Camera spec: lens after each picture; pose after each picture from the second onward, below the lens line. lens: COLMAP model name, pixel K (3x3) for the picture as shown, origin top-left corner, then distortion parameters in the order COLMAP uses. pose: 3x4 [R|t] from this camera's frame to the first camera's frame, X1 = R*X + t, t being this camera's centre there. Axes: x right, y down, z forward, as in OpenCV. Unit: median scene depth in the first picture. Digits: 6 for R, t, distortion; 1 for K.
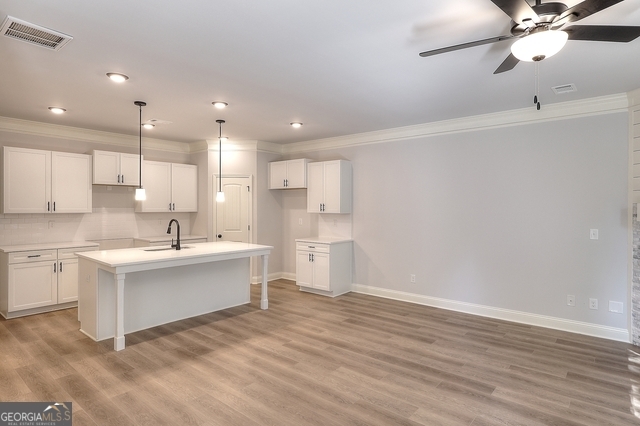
lens RADIAL K [[356.2, 0, 323.1], [0, 356.2, 209.8], [0, 0, 1]] dist [-0.000410, -0.000127]
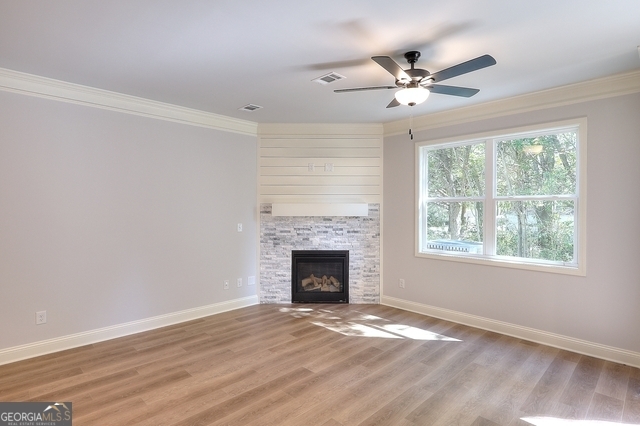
lens RADIAL K [[333.5, 0, 318.5], [0, 333.5, 209.0], [0, 0, 1]] dist [-0.004215, -0.000360]
pose [[0.098286, -0.003681, 0.995151, -0.385197], [0.002944, 0.999990, 0.003409, -0.000623], [-0.995154, 0.002595, 0.098296, 0.598742]]
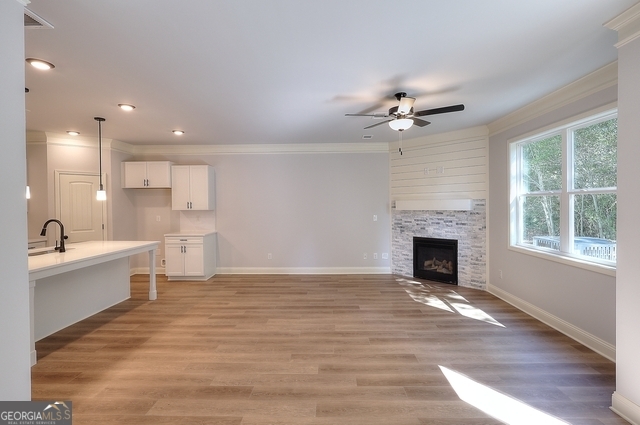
lens RADIAL K [[298.8, 0, 320.4], [0, 298.8, 209.2], [0, 0, 1]] dist [-0.011526, 0.002605]
pose [[0.787556, -0.019610, 0.615931, -0.396054], [0.015201, 0.999808, 0.012396, 0.000784], [-0.616055, -0.000400, 0.787703, -0.030012]]
